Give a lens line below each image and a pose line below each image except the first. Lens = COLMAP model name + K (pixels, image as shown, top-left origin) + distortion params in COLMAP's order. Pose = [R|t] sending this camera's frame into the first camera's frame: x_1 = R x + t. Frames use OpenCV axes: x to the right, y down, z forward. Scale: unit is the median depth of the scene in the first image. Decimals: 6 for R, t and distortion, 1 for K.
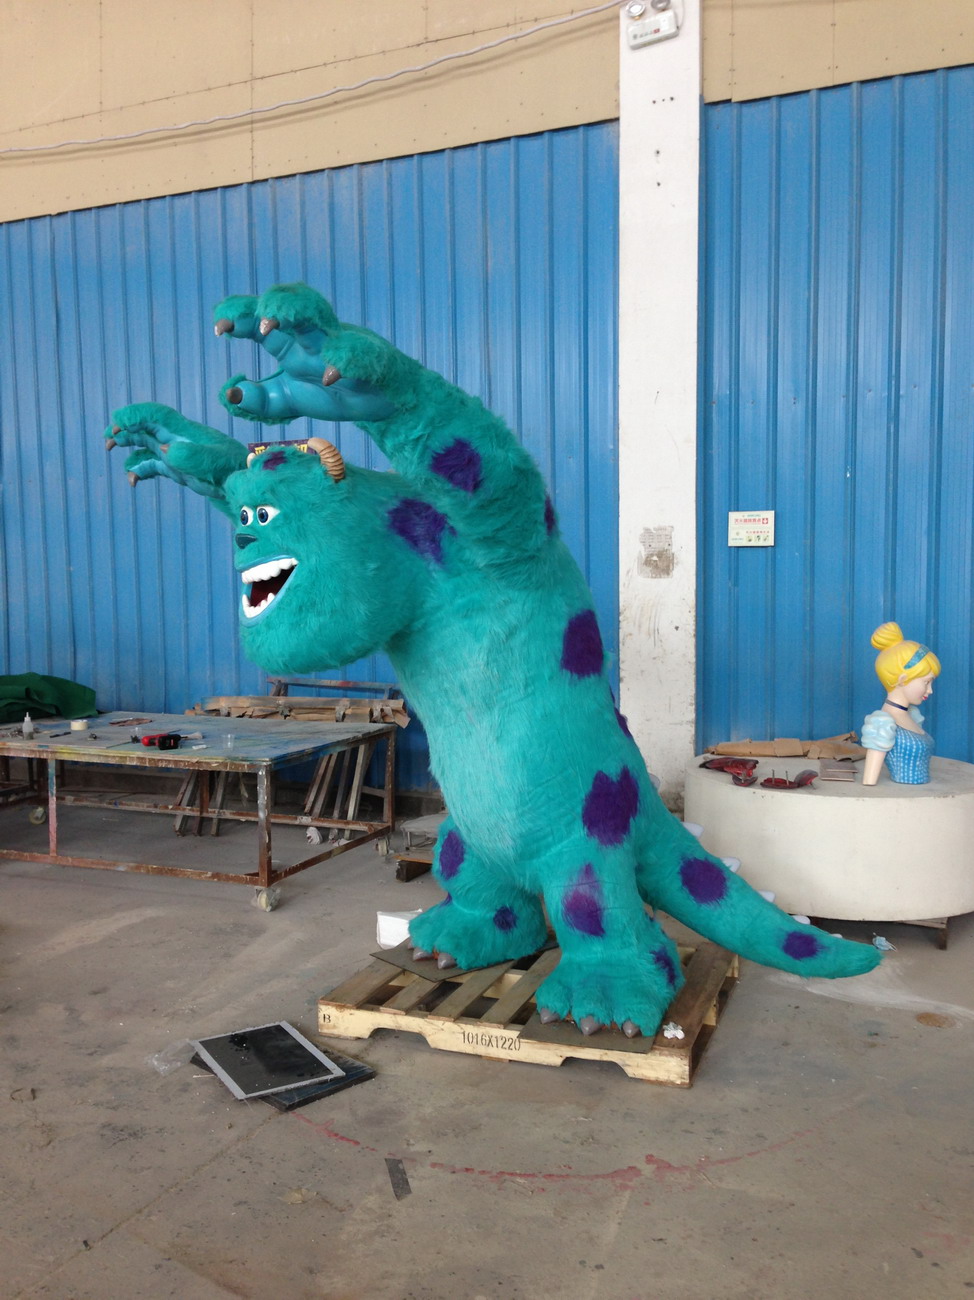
lens RADIAL K [[1204.7, 0, 489.5], [0, 1204.7, 647.4], [0, 0, 1]] dist [0.131645, -0.257798]
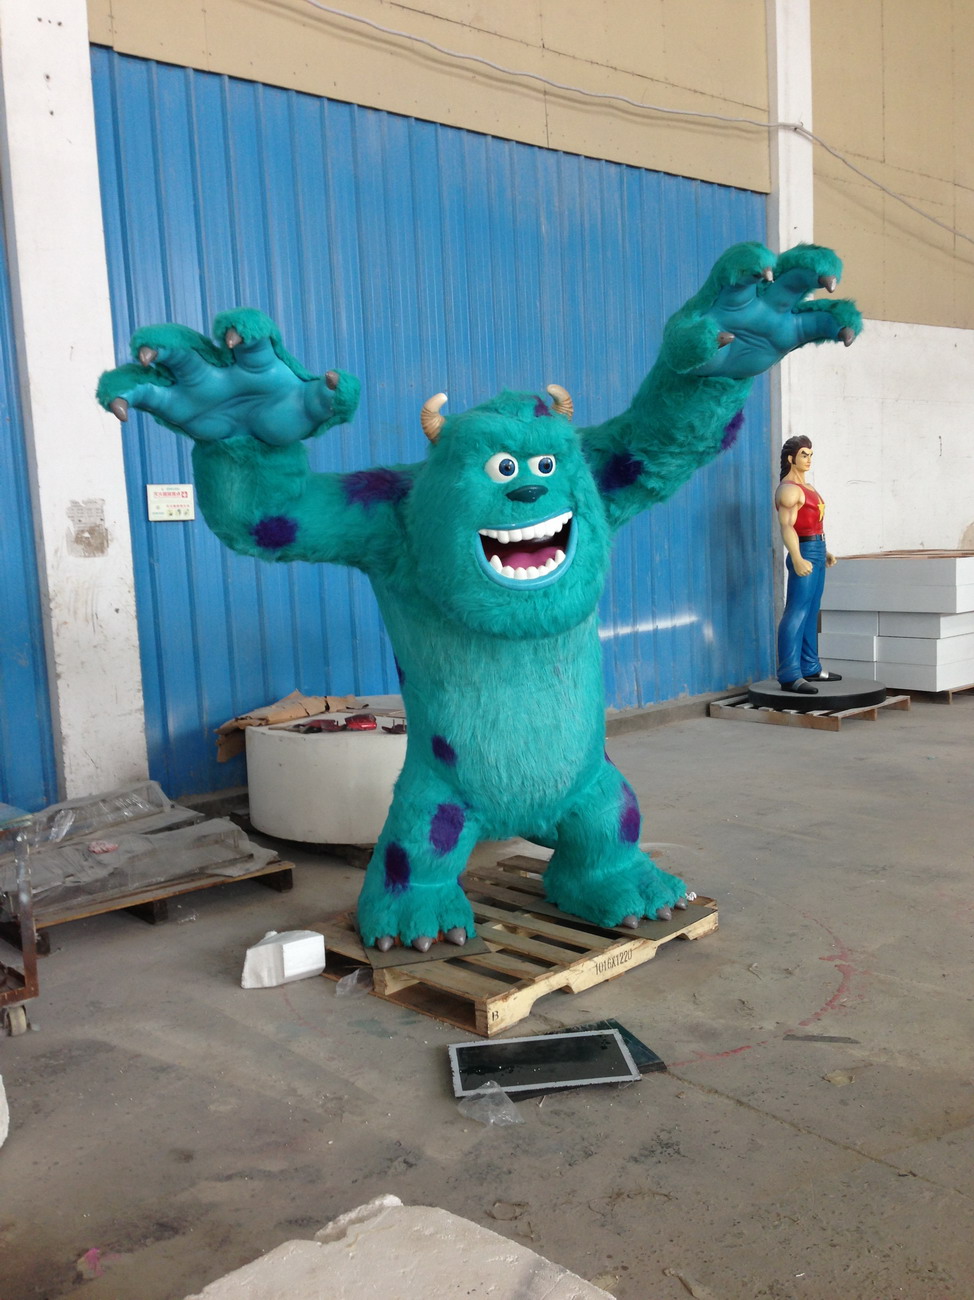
lens RADIAL K [[1204.7, 0, 489.5], [0, 1204.7, 647.4], [0, 0, 1]] dist [0.131645, -0.257798]
pose [[0.414495, -0.104352, 0.904049, -0.948163], [0.104350, 0.992302, 0.066696, -0.034304], [-0.904049, 0.066692, 0.422193, 0.602555]]
